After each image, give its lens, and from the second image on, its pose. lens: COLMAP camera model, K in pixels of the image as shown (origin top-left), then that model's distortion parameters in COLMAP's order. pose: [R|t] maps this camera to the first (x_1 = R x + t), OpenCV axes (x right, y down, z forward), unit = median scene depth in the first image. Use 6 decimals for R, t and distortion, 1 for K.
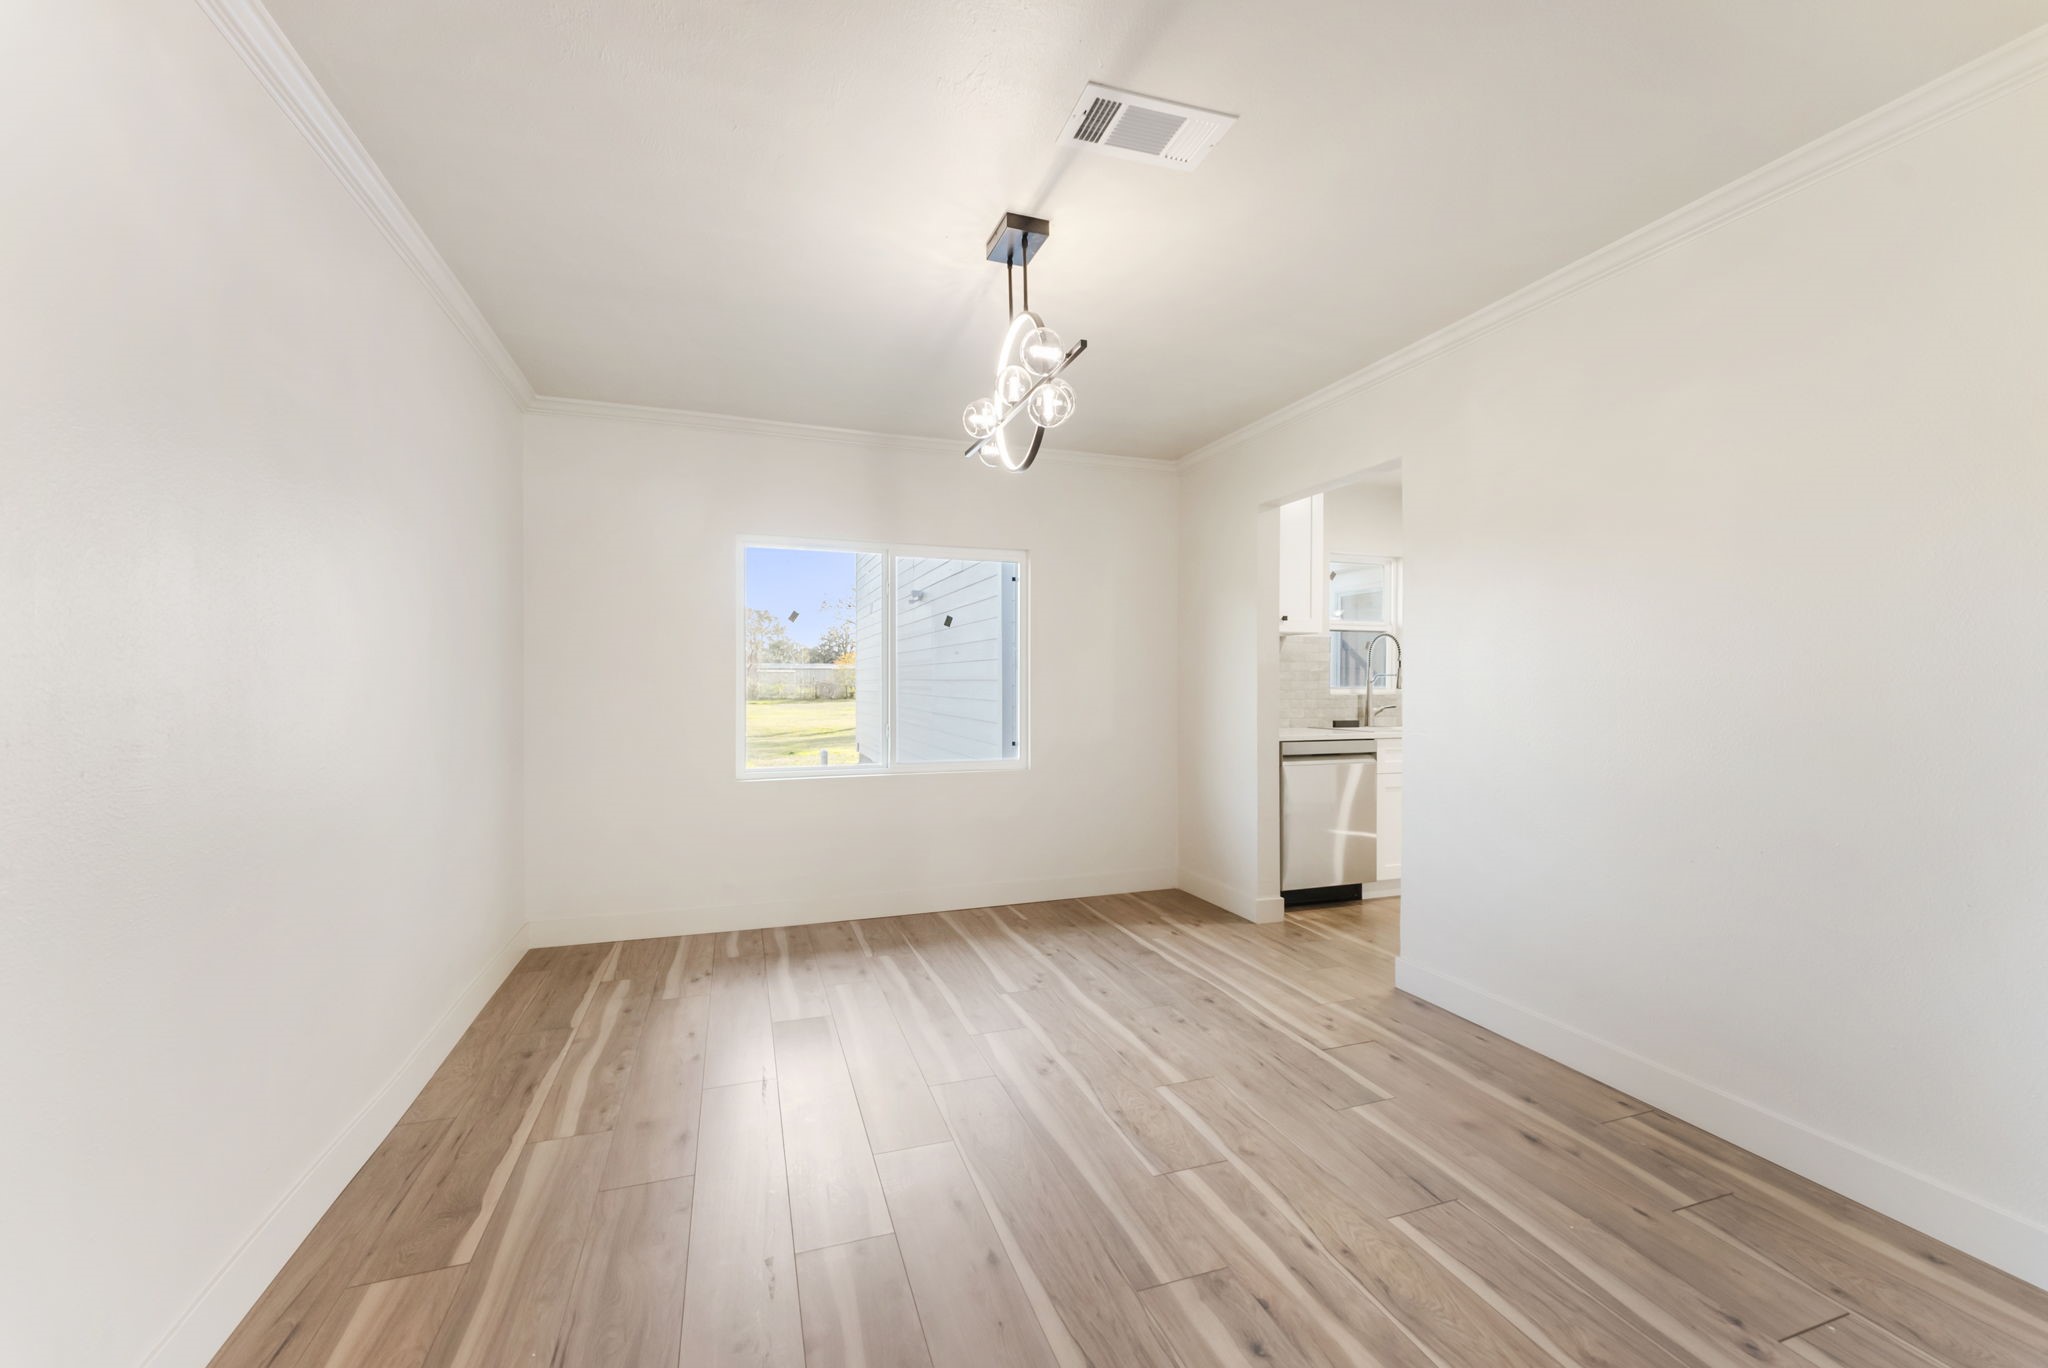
lens RADIAL K [[823.2, 0, 1018.4], [0, 823.2, 686.1], [0, 0, 1]] dist [0.003487, 0.000093]
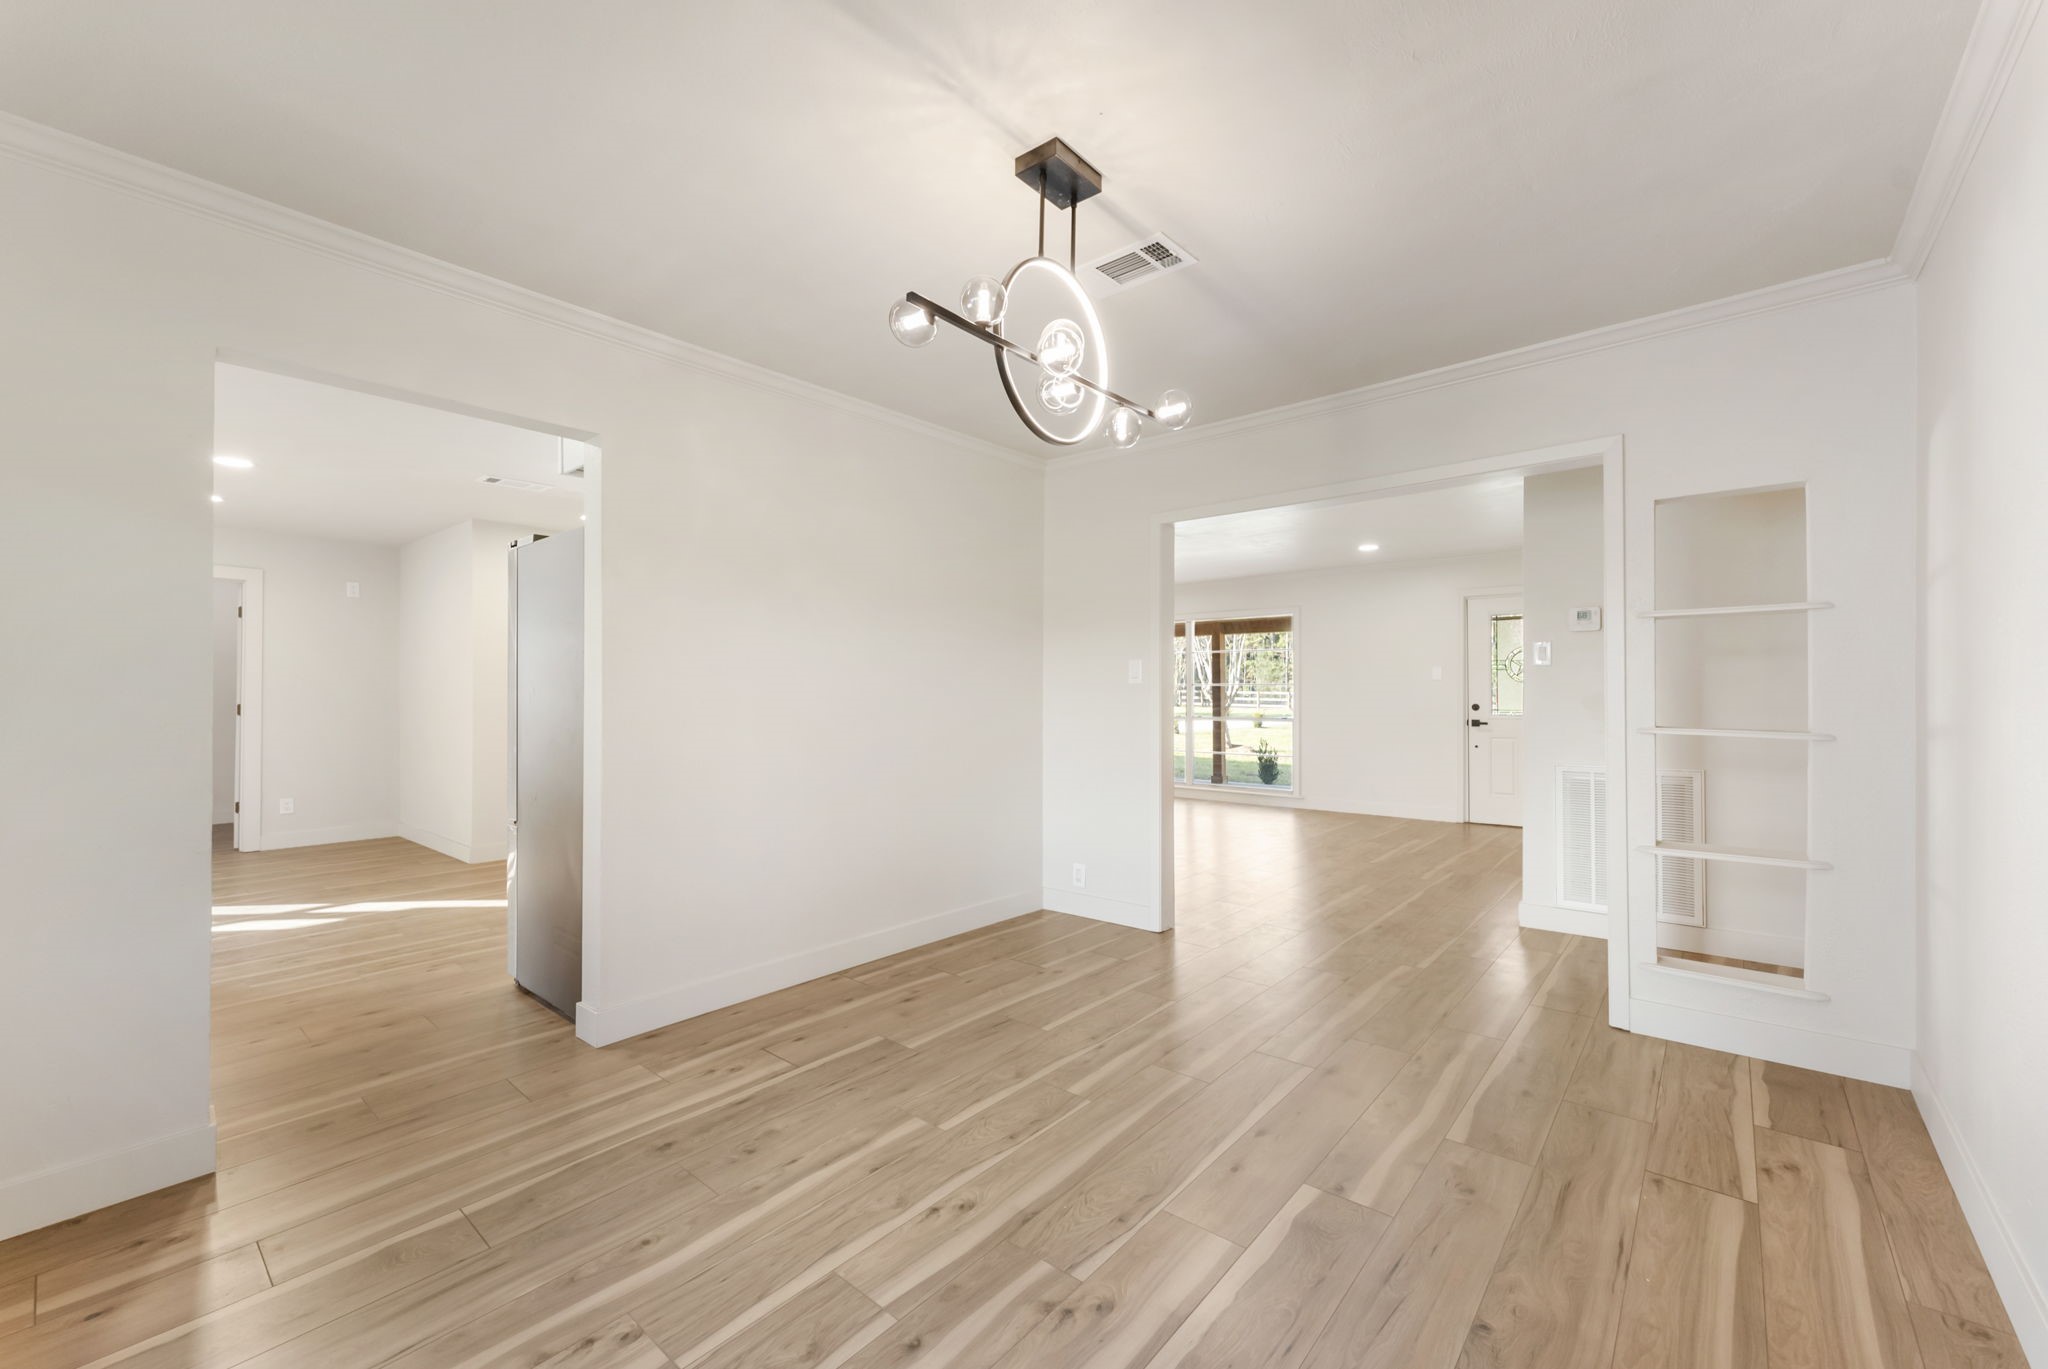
lens RADIAL K [[823.2, 0, 1018.4], [0, 823.2, 686.6], [0, 0, 1]] dist [0.003487, 0.000093]
pose [[-0.503817, 0.012150, 0.863725, -0.641512], [0.012127, 0.999902, -0.006992, -0.001659], [-0.863725, 0.006952, -0.503915, 1.316957]]
